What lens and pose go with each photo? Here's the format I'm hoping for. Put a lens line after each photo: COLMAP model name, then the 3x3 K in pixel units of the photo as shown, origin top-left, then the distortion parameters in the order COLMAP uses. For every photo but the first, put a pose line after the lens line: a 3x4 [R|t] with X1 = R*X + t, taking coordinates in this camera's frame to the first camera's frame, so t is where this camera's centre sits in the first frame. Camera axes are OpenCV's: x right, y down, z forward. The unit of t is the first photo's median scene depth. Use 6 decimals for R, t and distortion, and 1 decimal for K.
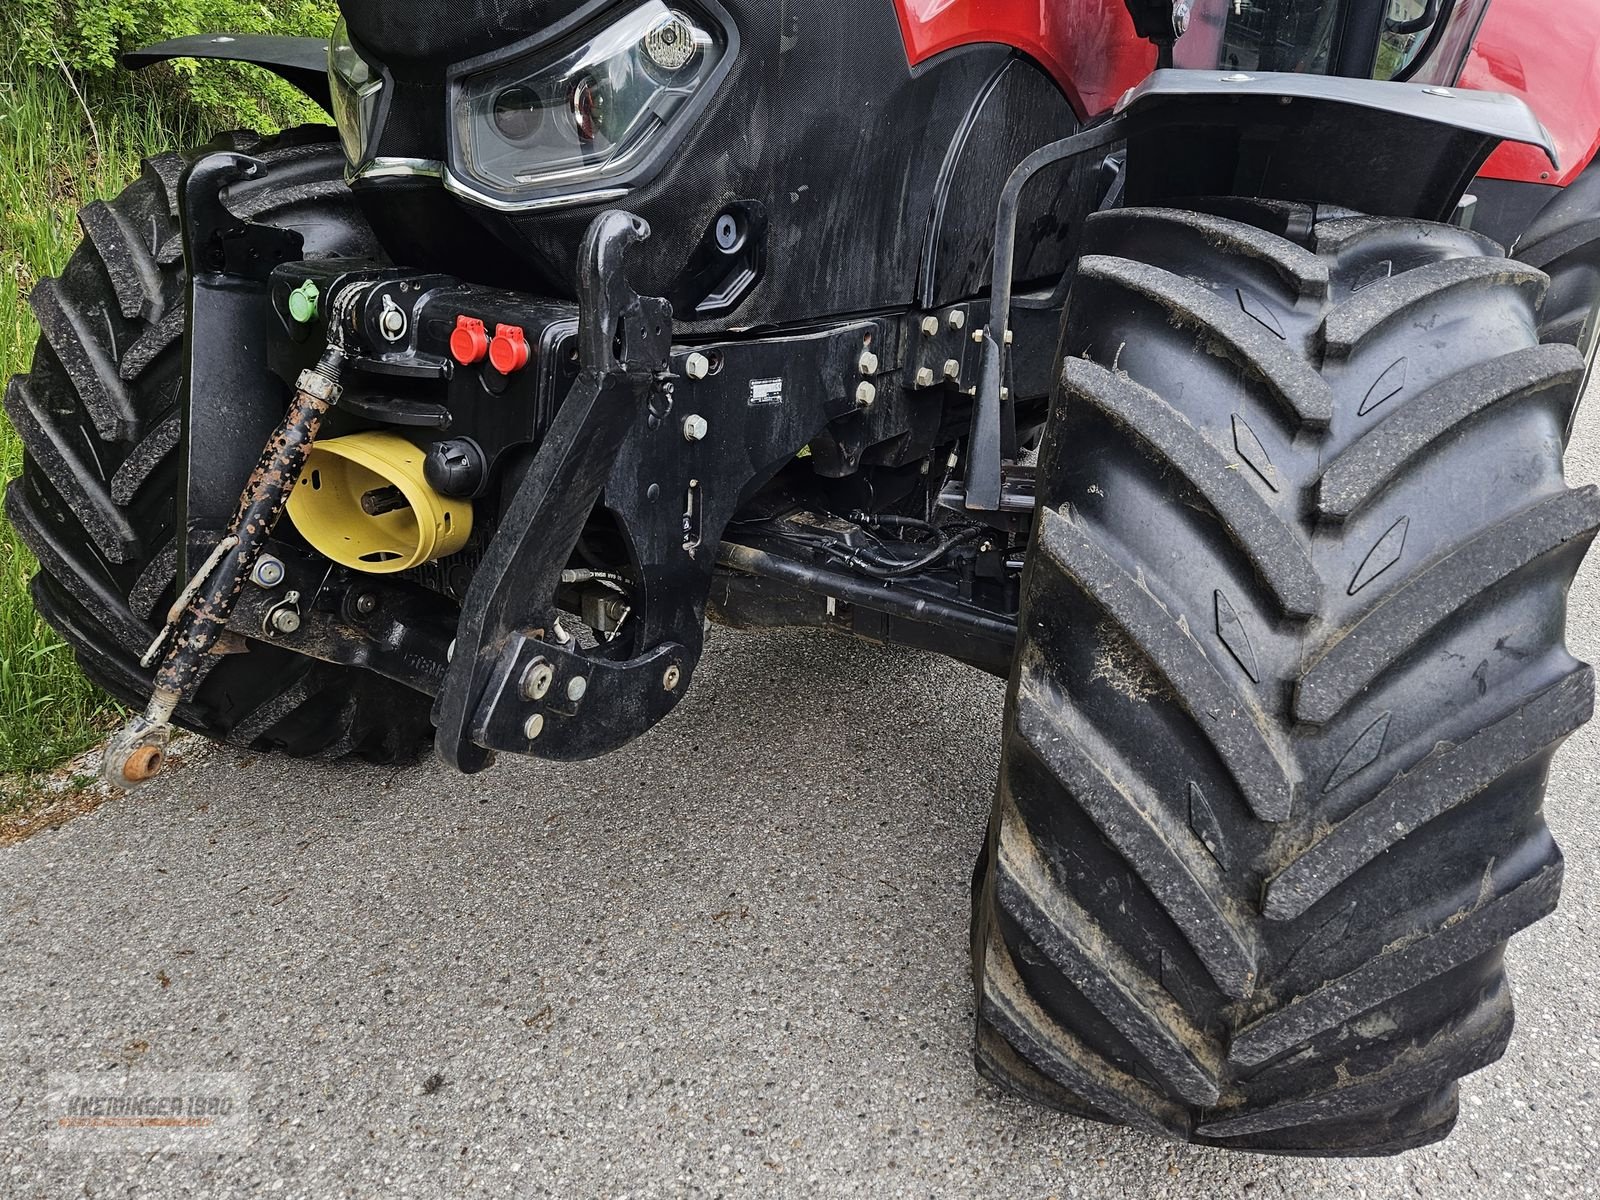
lens RADIAL K [[1203.1, 0, 791.4], [0, 1203.1, 585.2], [0, 0, 1]] dist [0.079648, -0.063687]
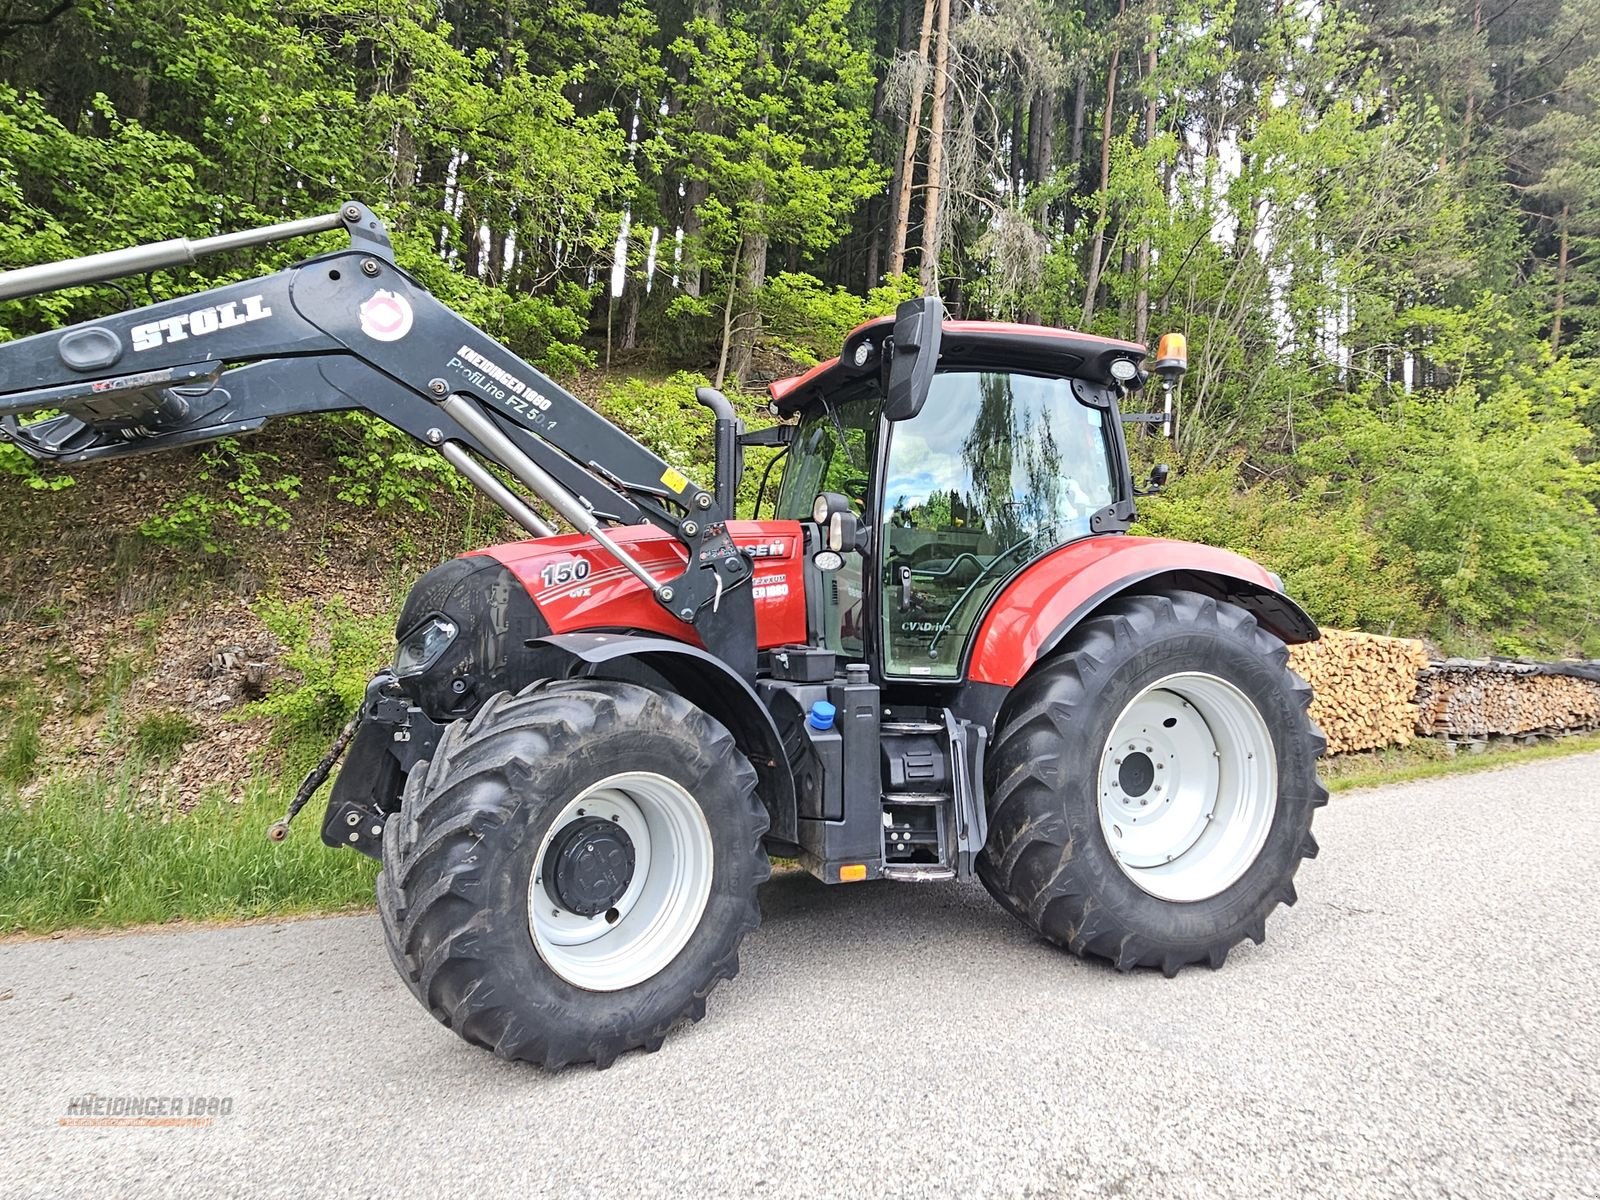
lens RADIAL K [[960.6, 0, 799.9], [0, 960.6, 593.1], [0, 0, 1]] dist [-0.001122, 0.002773]
pose [[0.822291, -0.059568, -0.565941, 2.071070], [-0.195270, 0.904589, -0.378931, 0.251961], [0.534516, 0.422103, 0.732203, -0.423712]]
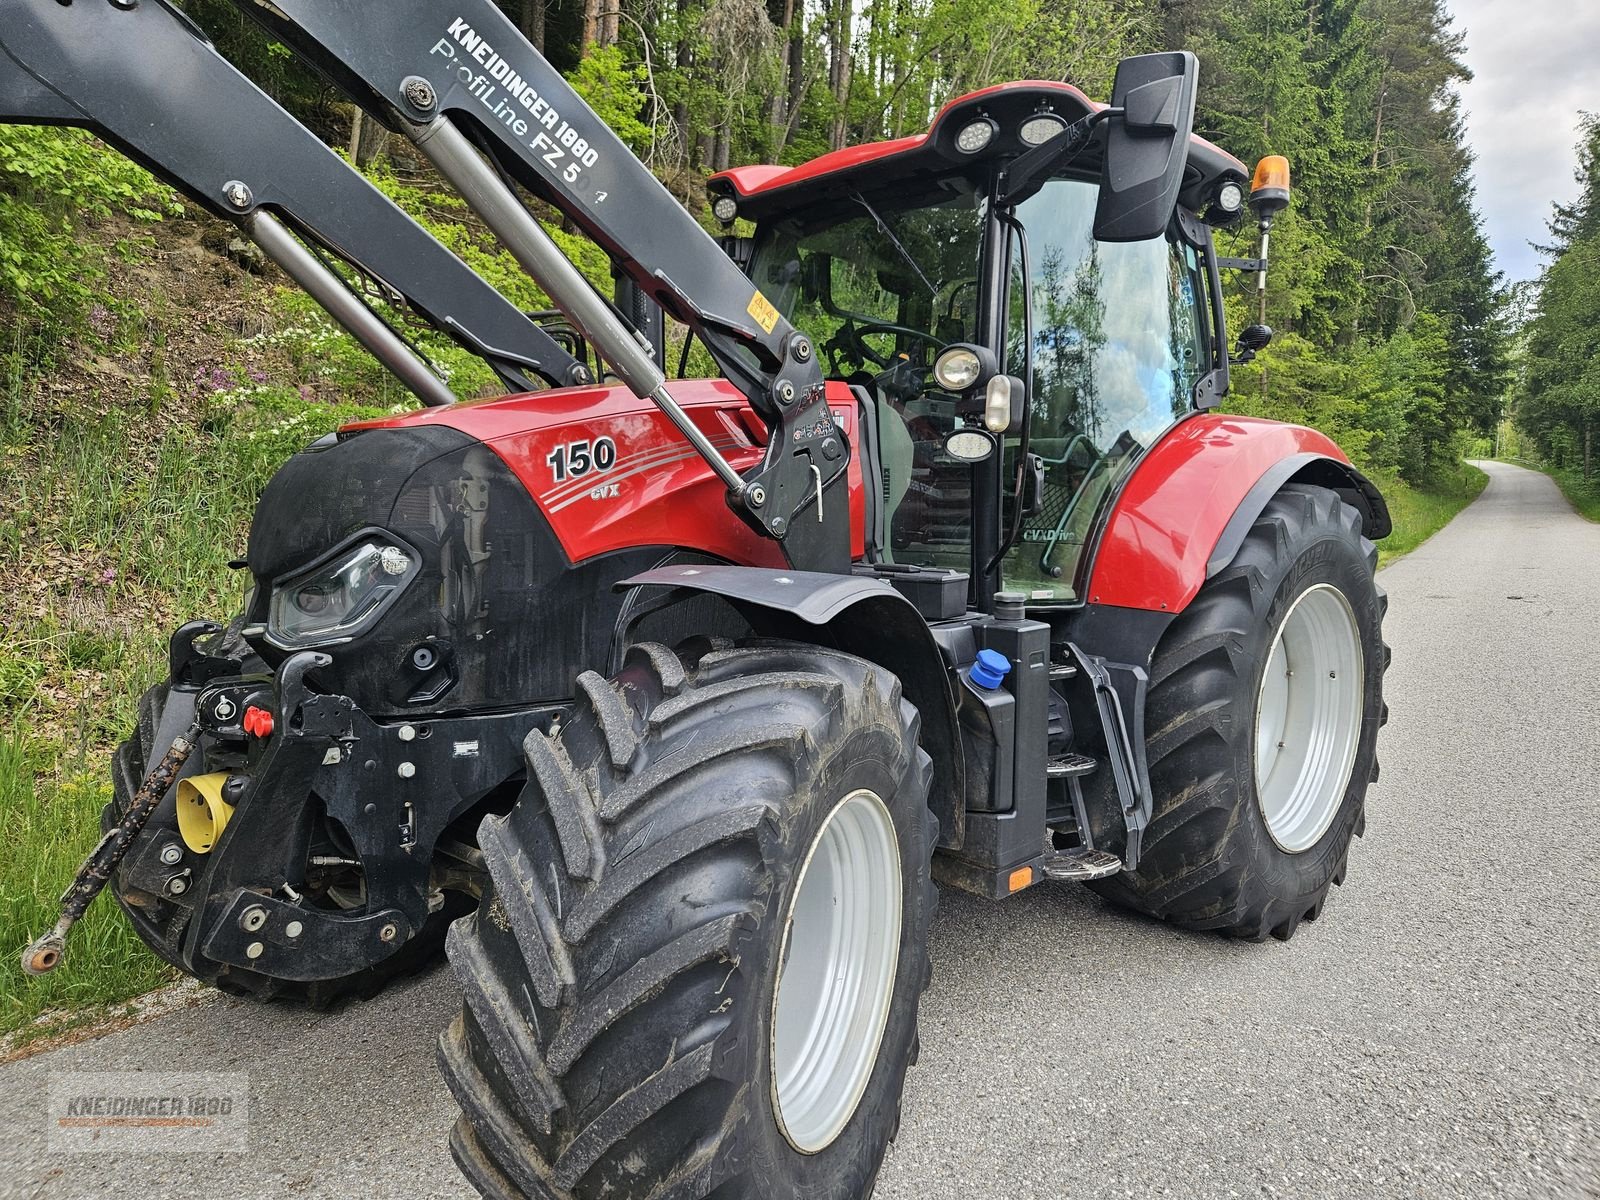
lens RADIAL K [[1065.0, 0, 794.3], [0, 1065.0, 597.9], [0, 0, 1]] dist [0.064933, -0.044744]
pose [[0.976814, -0.021727, -0.212983, 0.811795], [-0.044929, 0.951879, -0.303163, 0.072386], [0.209321, 0.305703, 0.928833, -0.357549]]
